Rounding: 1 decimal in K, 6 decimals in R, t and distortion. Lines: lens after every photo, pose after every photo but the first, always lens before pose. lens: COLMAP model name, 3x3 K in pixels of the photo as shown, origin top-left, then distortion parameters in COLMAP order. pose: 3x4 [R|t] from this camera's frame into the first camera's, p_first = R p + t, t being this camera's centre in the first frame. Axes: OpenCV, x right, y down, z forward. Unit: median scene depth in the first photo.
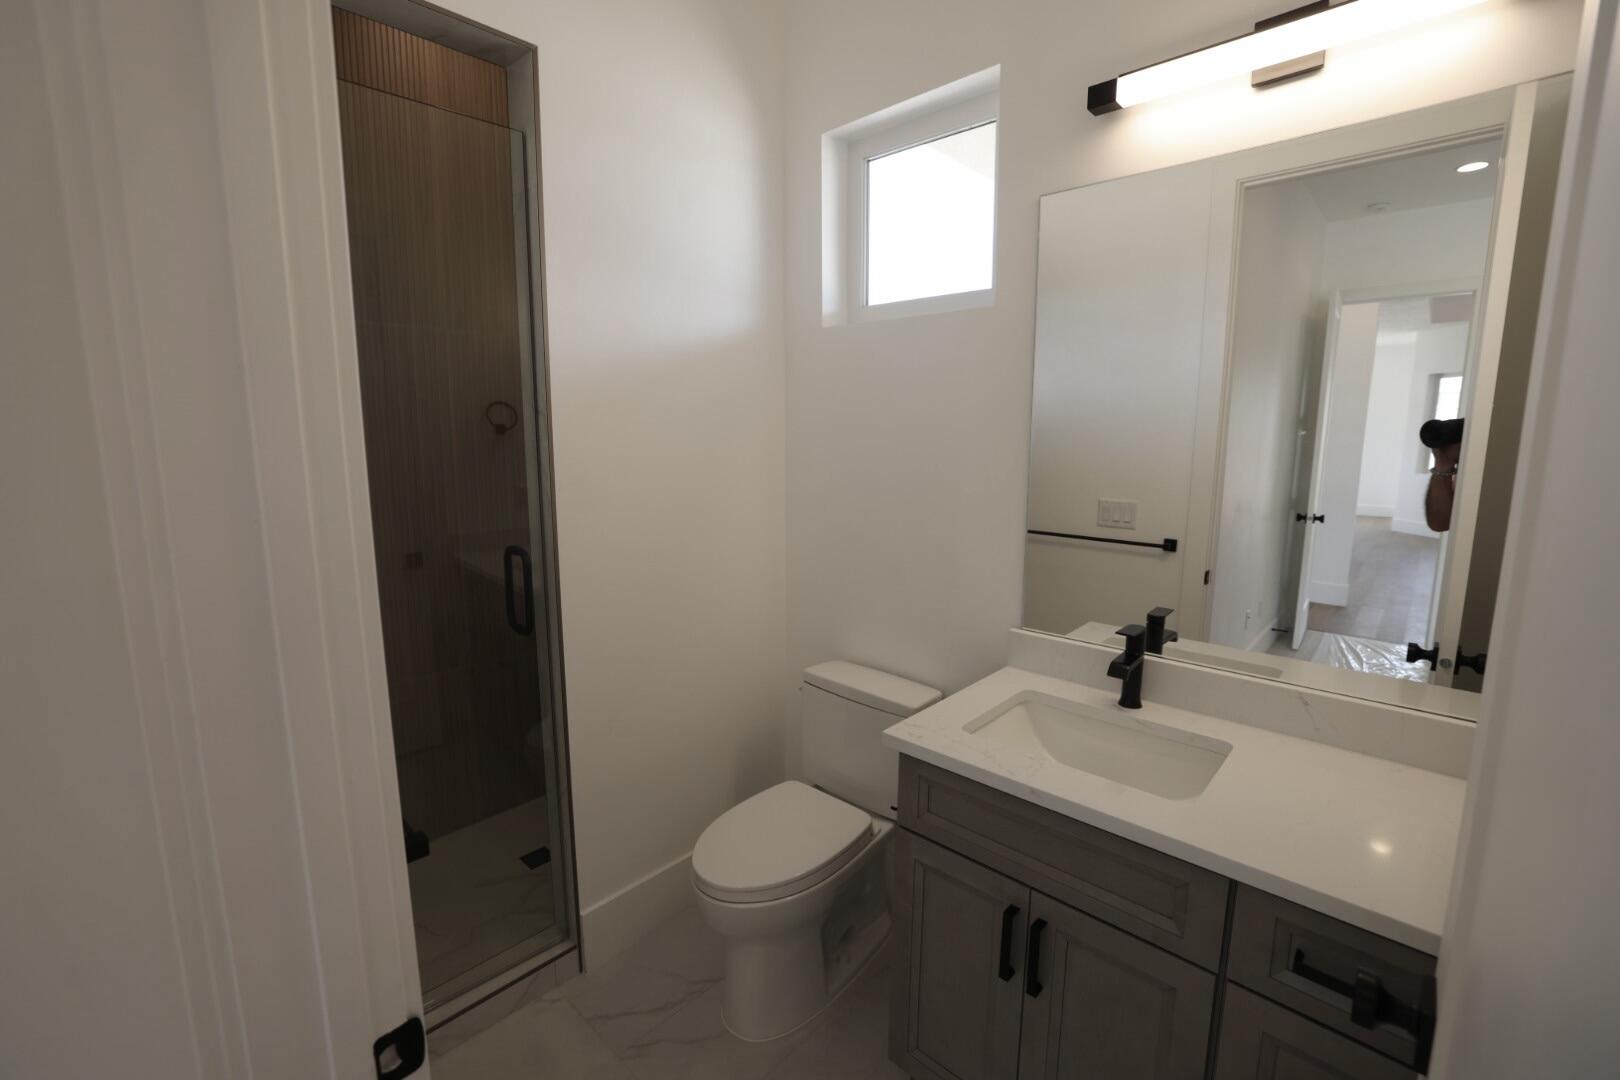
lens RADIAL K [[697.0, 0, 846.0], [0, 697.0, 534.3], [0, 0, 1]] dist [0.000675, 0.000065]
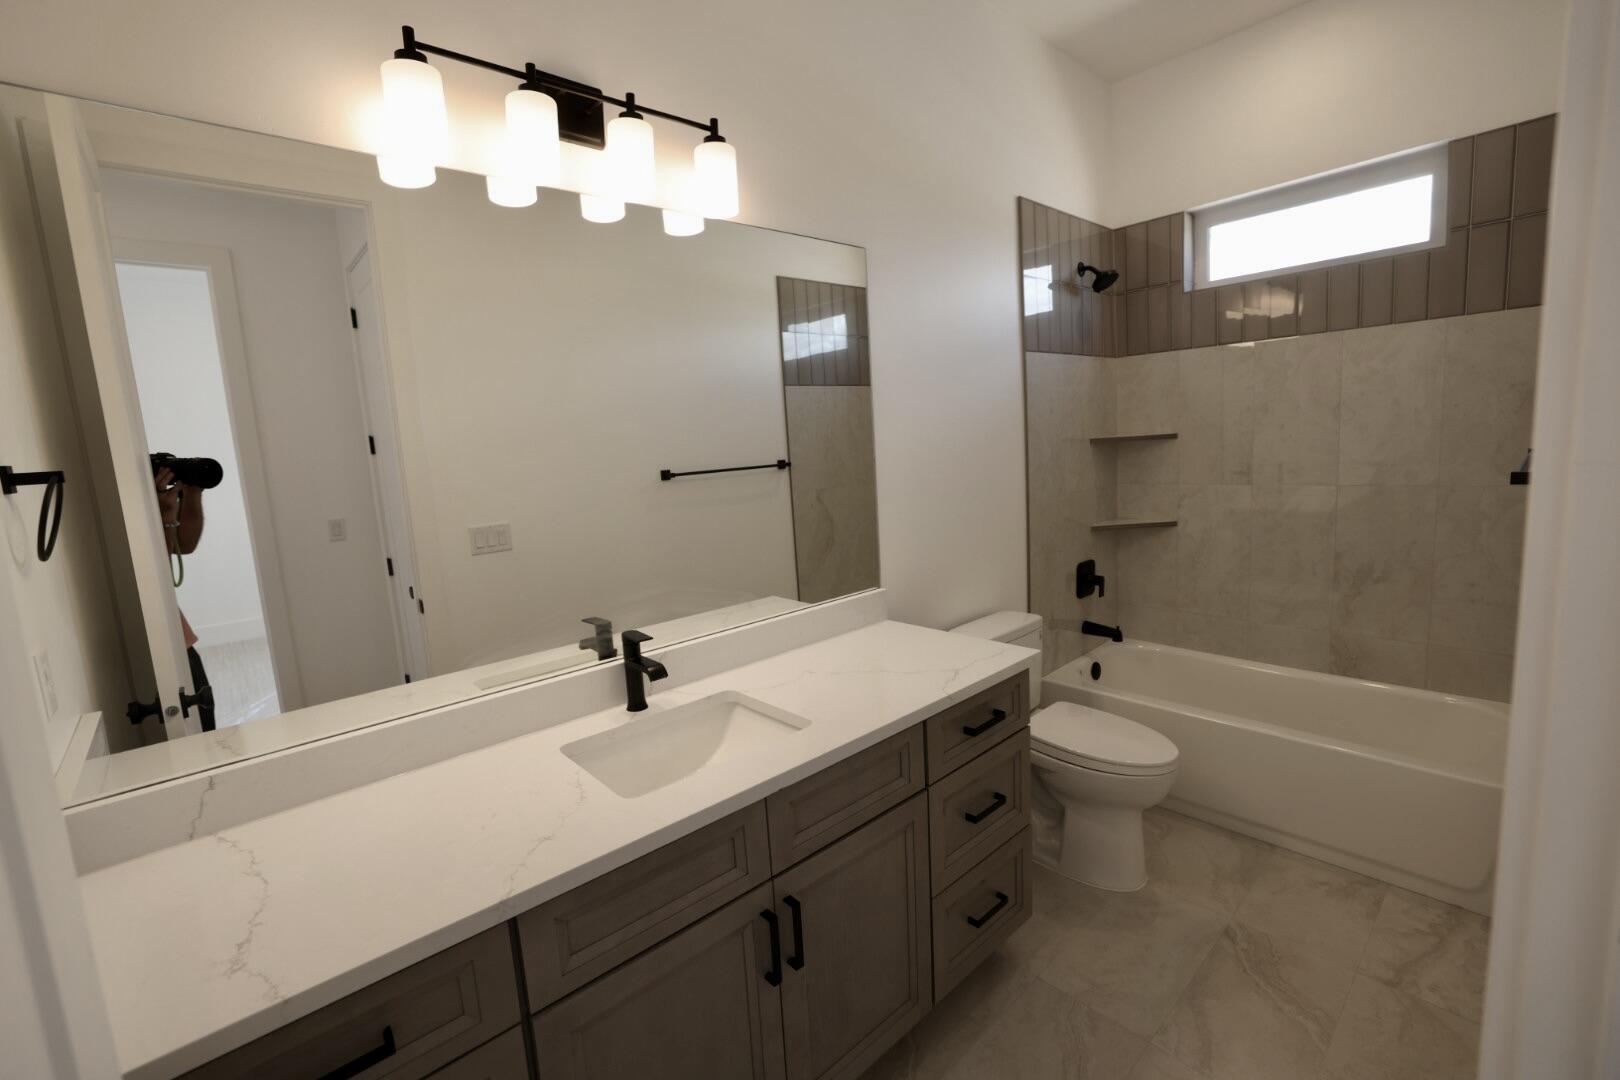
lens RADIAL K [[697.0, 0, 846.0], [0, 697.0, 534.3], [0, 0, 1]] dist [0.000675, 0.000065]
pose [[0.078193, -0.142599, 0.986687, -0.627512], [0.203149, 0.971230, 0.124266, -0.074450], [-0.976021, 0.190727, 0.104912, 0.674129]]
